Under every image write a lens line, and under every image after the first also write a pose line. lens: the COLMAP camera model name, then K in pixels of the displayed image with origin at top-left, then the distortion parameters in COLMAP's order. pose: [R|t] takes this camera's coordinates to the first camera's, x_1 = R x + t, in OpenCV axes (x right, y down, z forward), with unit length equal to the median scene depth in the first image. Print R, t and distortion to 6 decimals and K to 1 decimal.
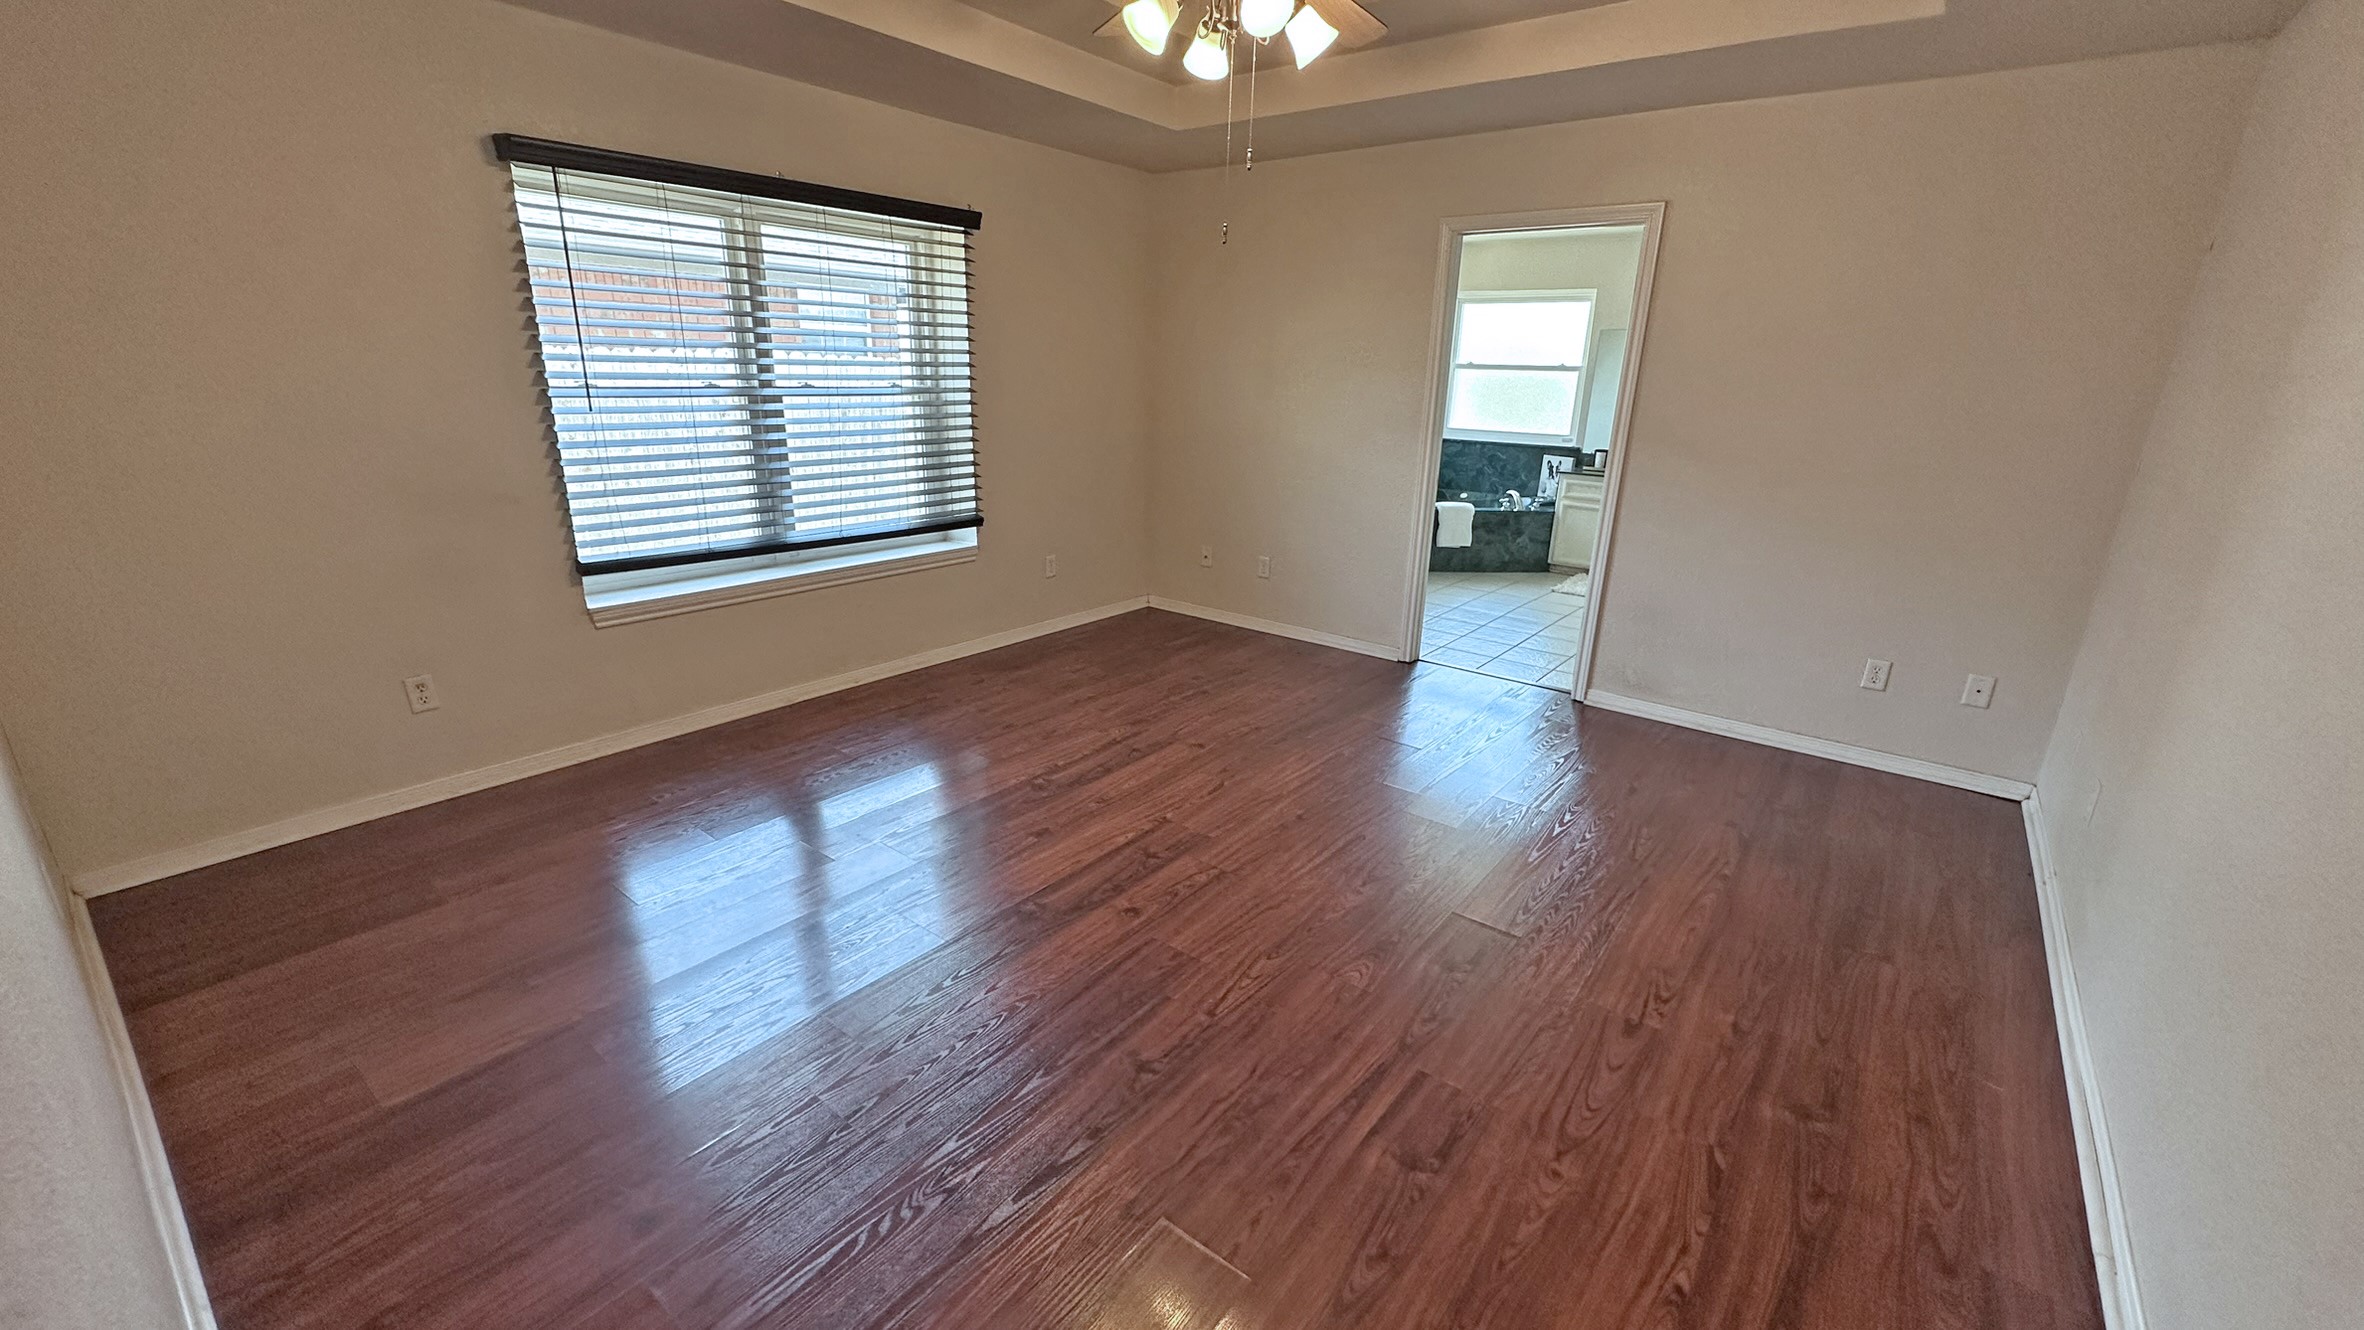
lens RADIAL K [[947.1, 0, 1179.3], [0, 947.1, 663.3], [0, 0, 1]] dist [-0.003411, 0.001658]
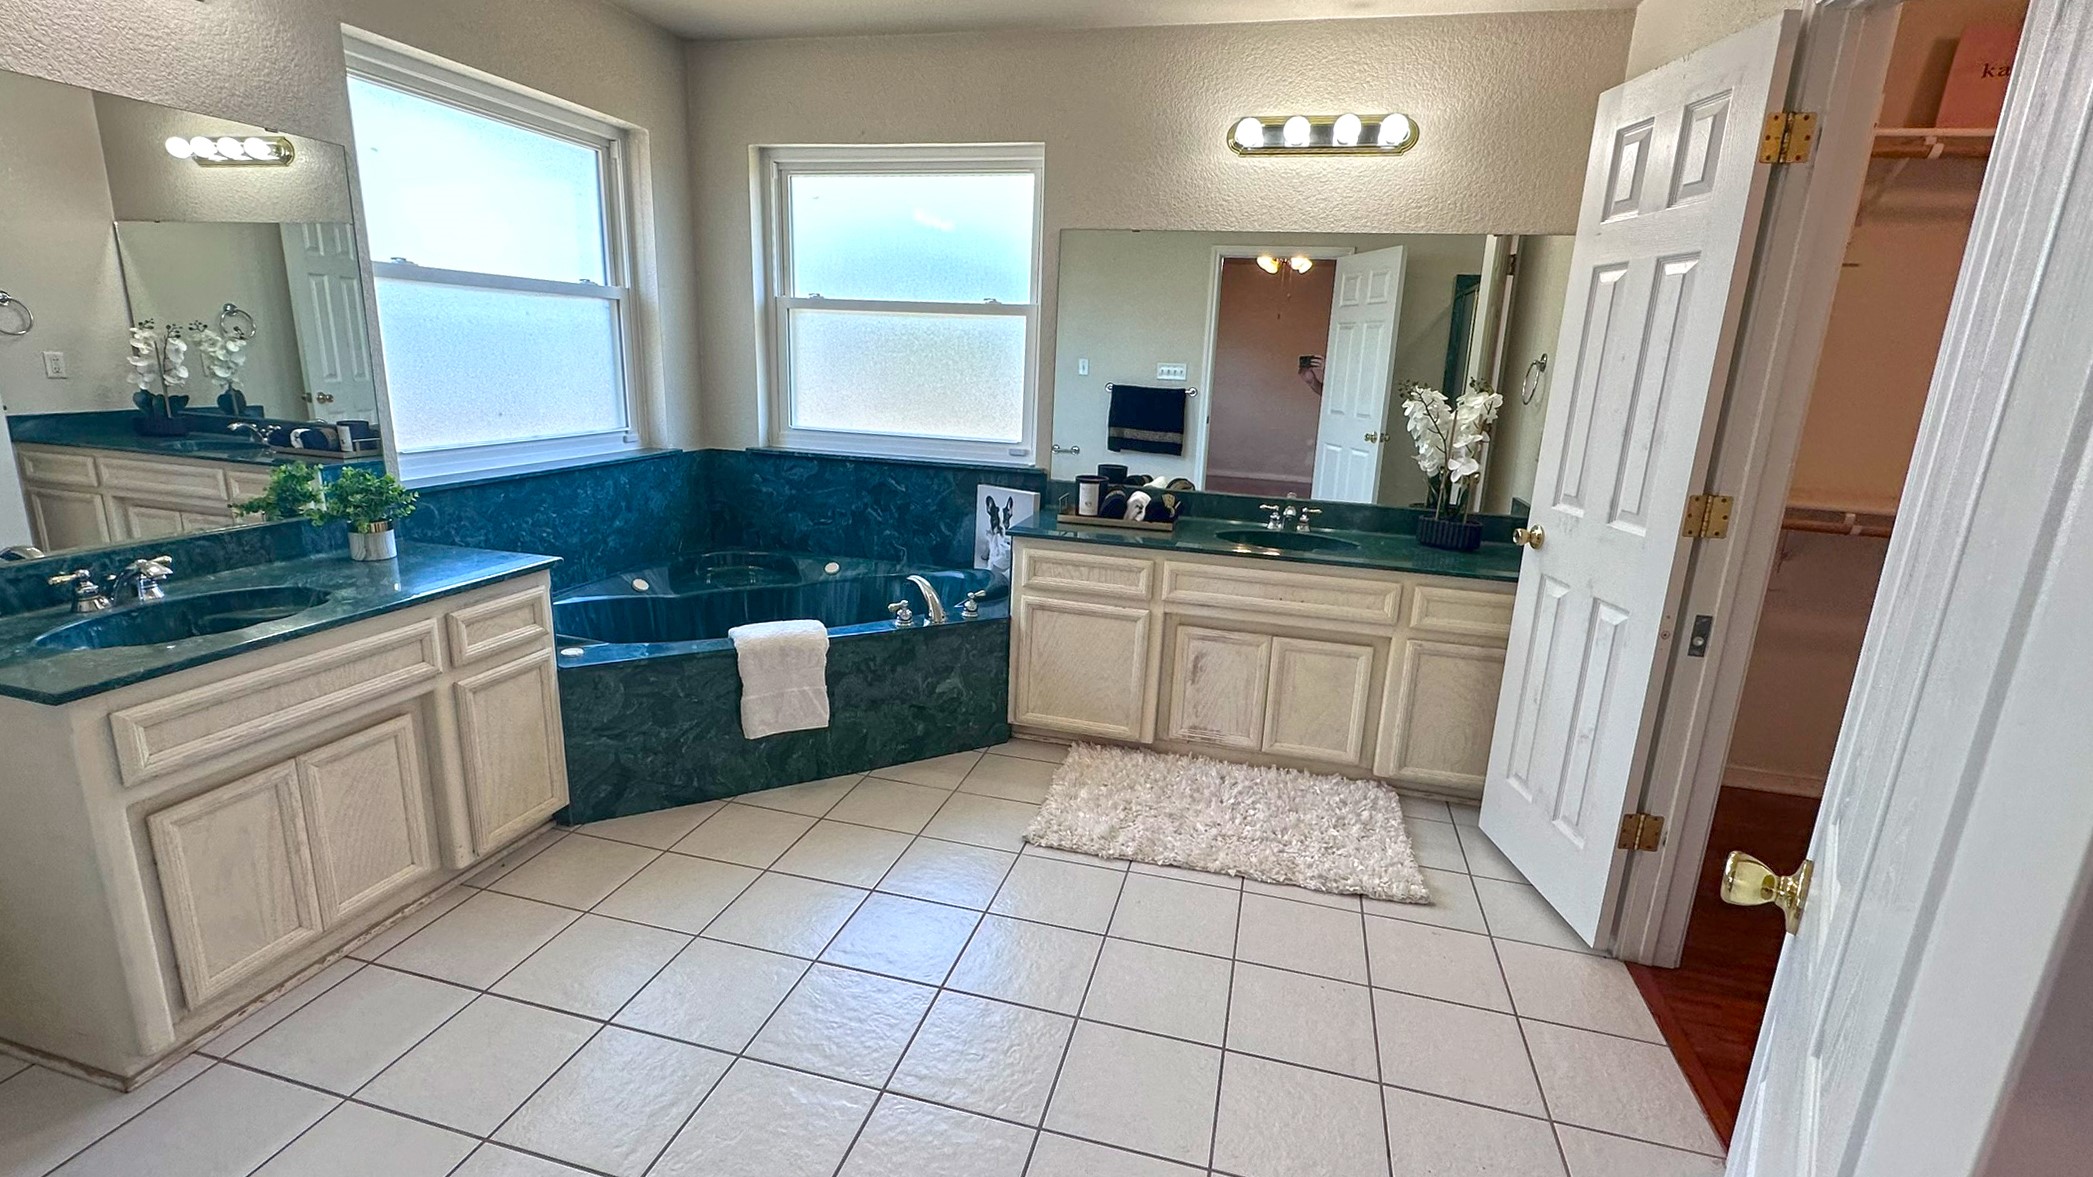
lens RADIAL K [[943.4, 0, 1040.7], [0, 943.4, 584.5], [0, 0, 1]] dist [-0.002635, -0.000184]
pose [[0.918256, -0.089149, 0.385821, 0.509087], [0.106209, 0.994076, -0.023084, -0.352191], [-0.381478, 0.062175, 0.922285, 1.239407]]
